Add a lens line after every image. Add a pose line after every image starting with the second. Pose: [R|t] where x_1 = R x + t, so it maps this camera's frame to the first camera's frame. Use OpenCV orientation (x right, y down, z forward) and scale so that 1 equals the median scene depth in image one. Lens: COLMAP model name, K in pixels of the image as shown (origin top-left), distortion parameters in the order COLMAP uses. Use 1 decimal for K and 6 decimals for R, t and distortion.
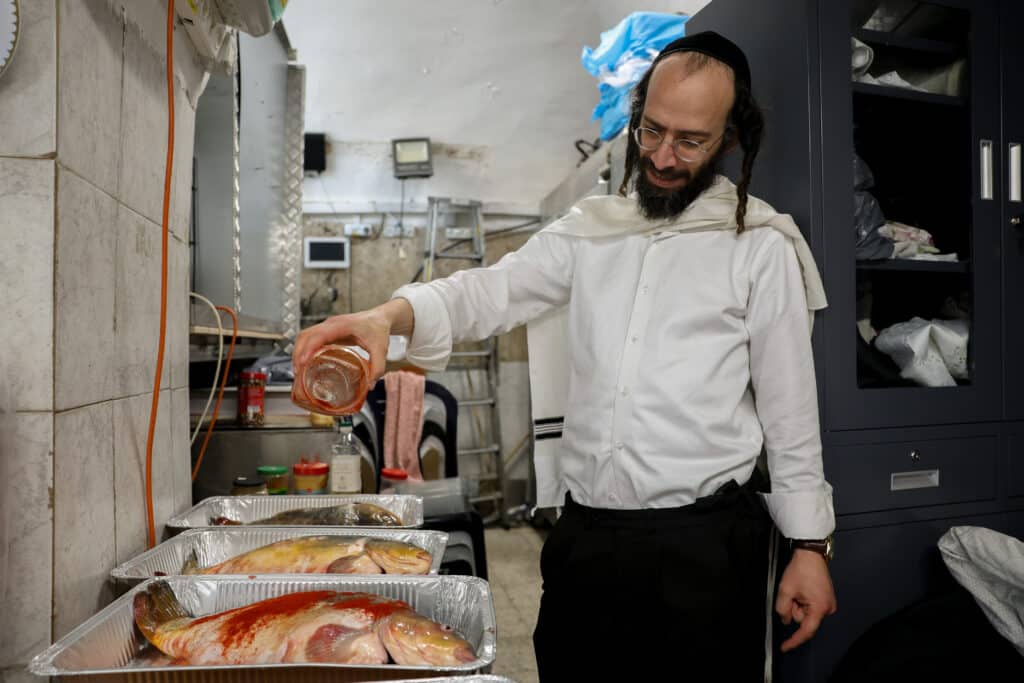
lens RADIAL K [[774.8, 0, 526.6], [0, 774.8, 342.1], [0, 0, 1]] dist [-0.141084, 0.106913]
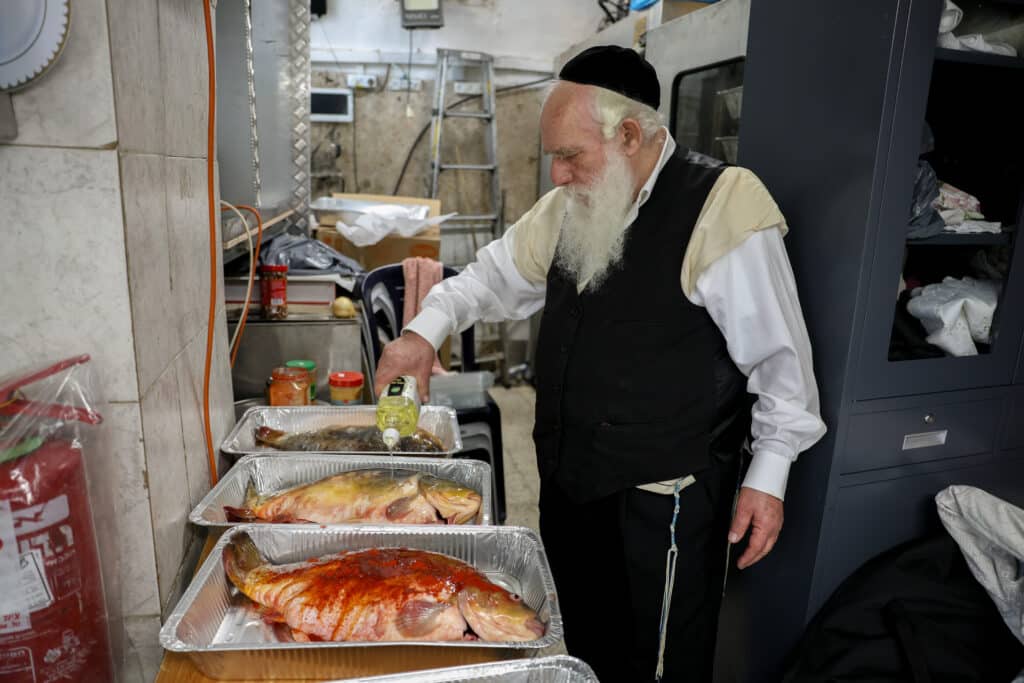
lens RADIAL K [[784.4, 0, 512.0], [0, 784.4, 341.5], [0, 0, 1]] dist [-0.157305, 0.124298]
pose [[0.998972, 0.033208, 0.030855, -0.079919], [-0.040327, 0.961913, 0.270364, -0.152210], [-0.020702, -0.271330, 0.962264, -0.002469]]
